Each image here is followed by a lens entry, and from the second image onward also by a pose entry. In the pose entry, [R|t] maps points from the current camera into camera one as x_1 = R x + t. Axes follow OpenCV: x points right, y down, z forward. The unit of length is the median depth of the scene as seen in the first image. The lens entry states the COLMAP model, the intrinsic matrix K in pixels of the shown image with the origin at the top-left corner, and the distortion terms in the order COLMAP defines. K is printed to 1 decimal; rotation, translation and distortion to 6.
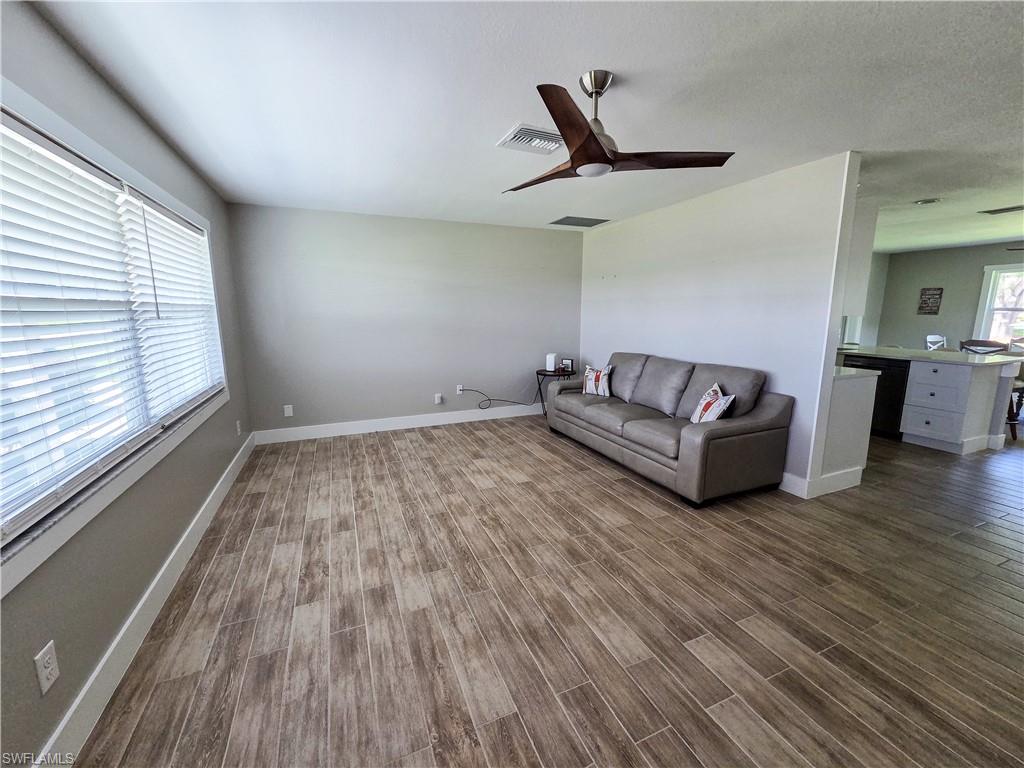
lens RADIAL K [[419.3, 0, 512.9], [0, 419.3, 381.7], [0, 0, 1]] dist [0.004416, -0.001561]
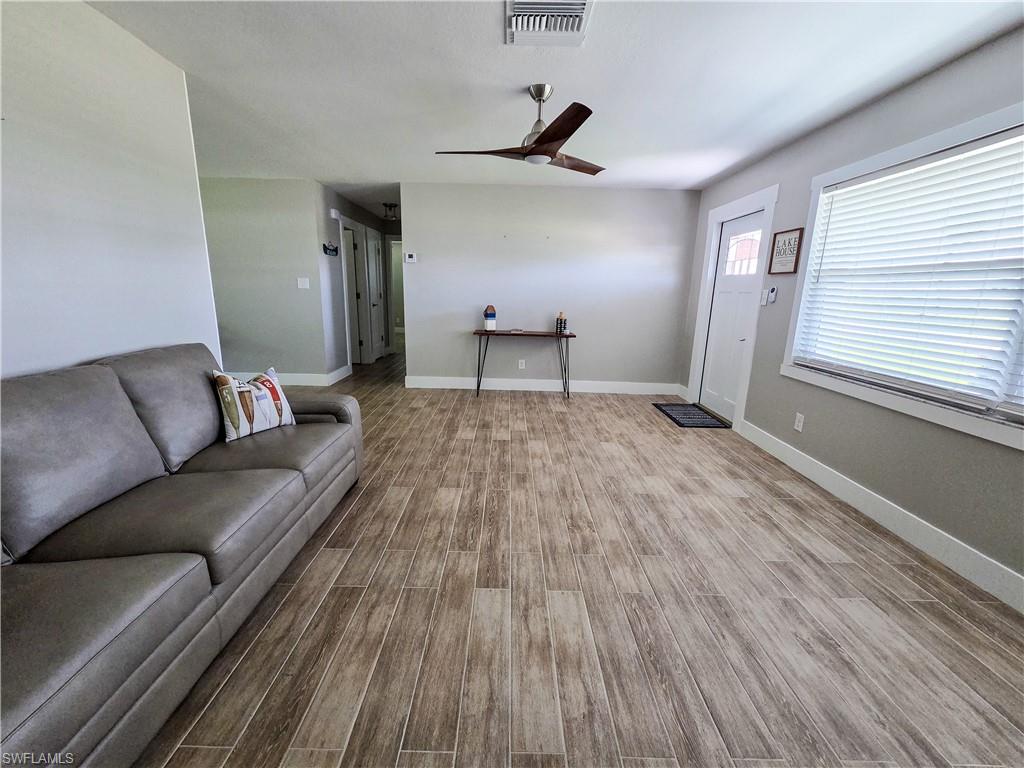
lens RADIAL K [[419.3, 0, 512.0], [0, 419.3, 384.5], [0, 0, 1]] dist [0.004416, -0.001561]
pose [[-0.921981, -0.105327, 0.372637, -0.222025], [0.044447, 0.927154, 0.372034, -0.251845], [-0.384677, 0.359571, -0.850137, 1.795812]]
